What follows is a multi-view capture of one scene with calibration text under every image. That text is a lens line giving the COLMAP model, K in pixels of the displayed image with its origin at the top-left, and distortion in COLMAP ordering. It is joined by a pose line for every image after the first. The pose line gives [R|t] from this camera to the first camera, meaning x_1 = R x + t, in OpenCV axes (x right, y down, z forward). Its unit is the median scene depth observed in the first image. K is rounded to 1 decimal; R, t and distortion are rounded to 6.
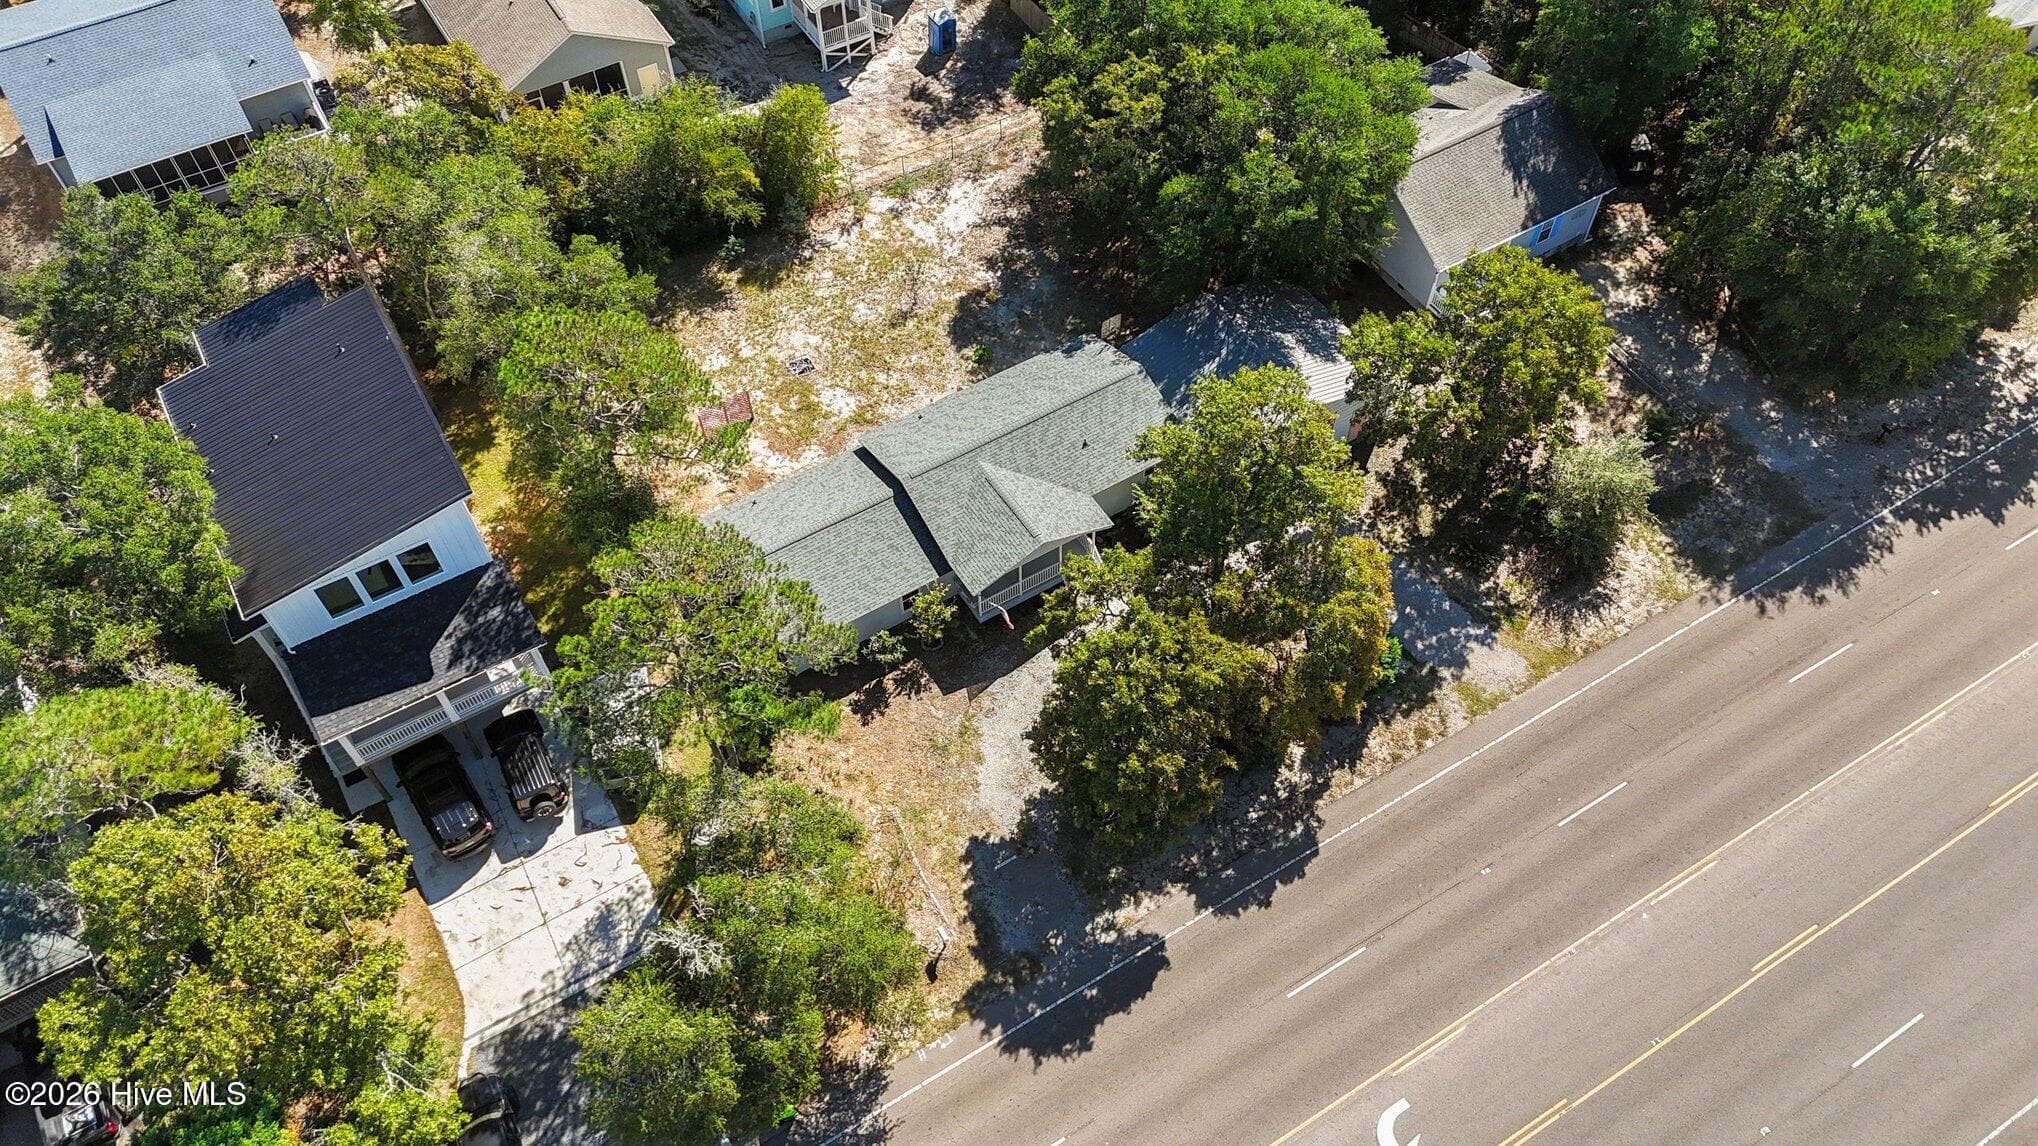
lens RADIAL K [[1446.5, 0, 1019.0], [0, 1446.5, 573.0], [0, 0, 1]] dist [0.001129, 0.000255]
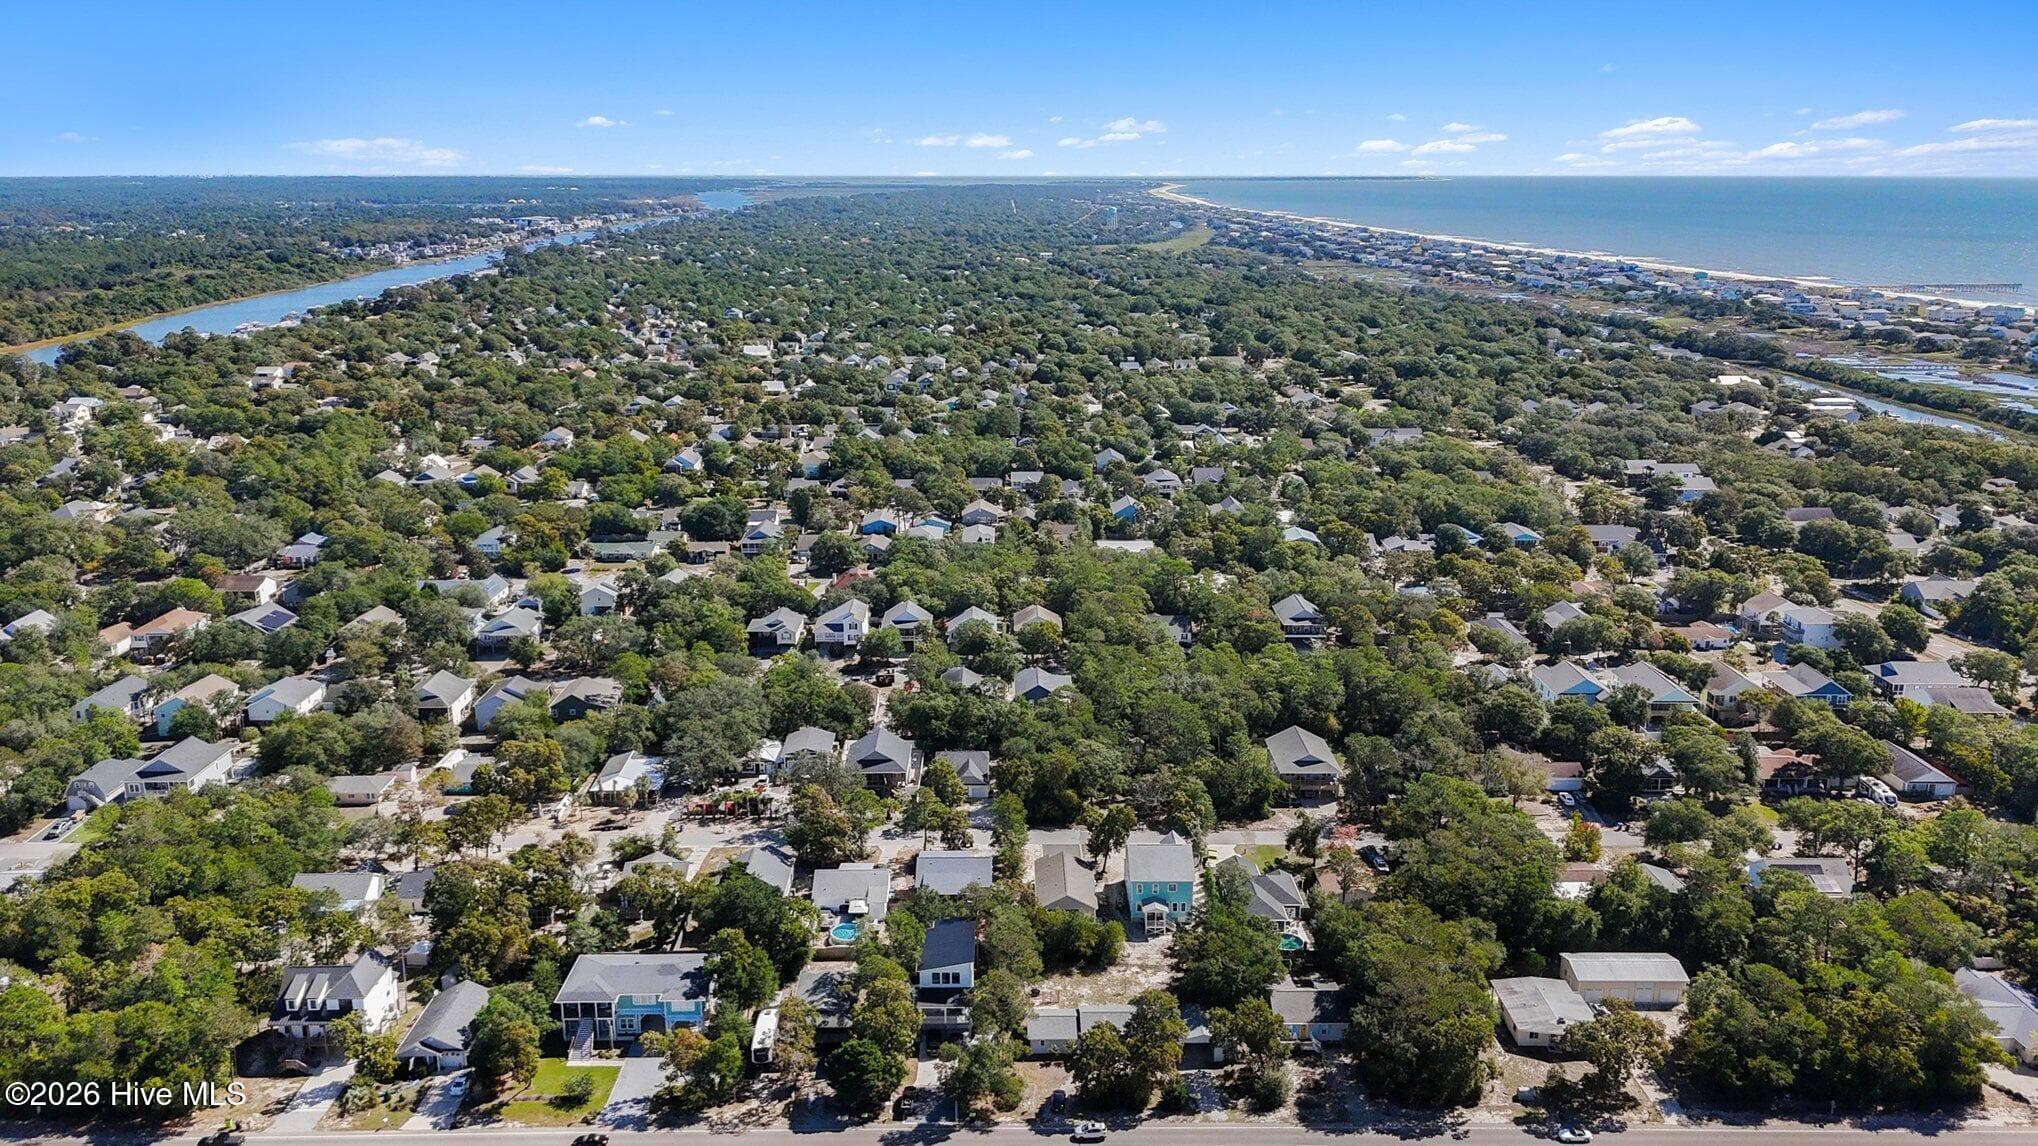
lens RADIAL K [[1446.5, 0, 1019.0], [0, 1446.5, 573.0], [0, 0, 1]] dist [0.001129, 0.000255]
pose [[0.862040, 0.142268, -0.486463, 1.320558], [-0.421046, 0.735309, -0.531075, 1.058366], [0.282146, 0.662631, 0.693768, -2.139986]]
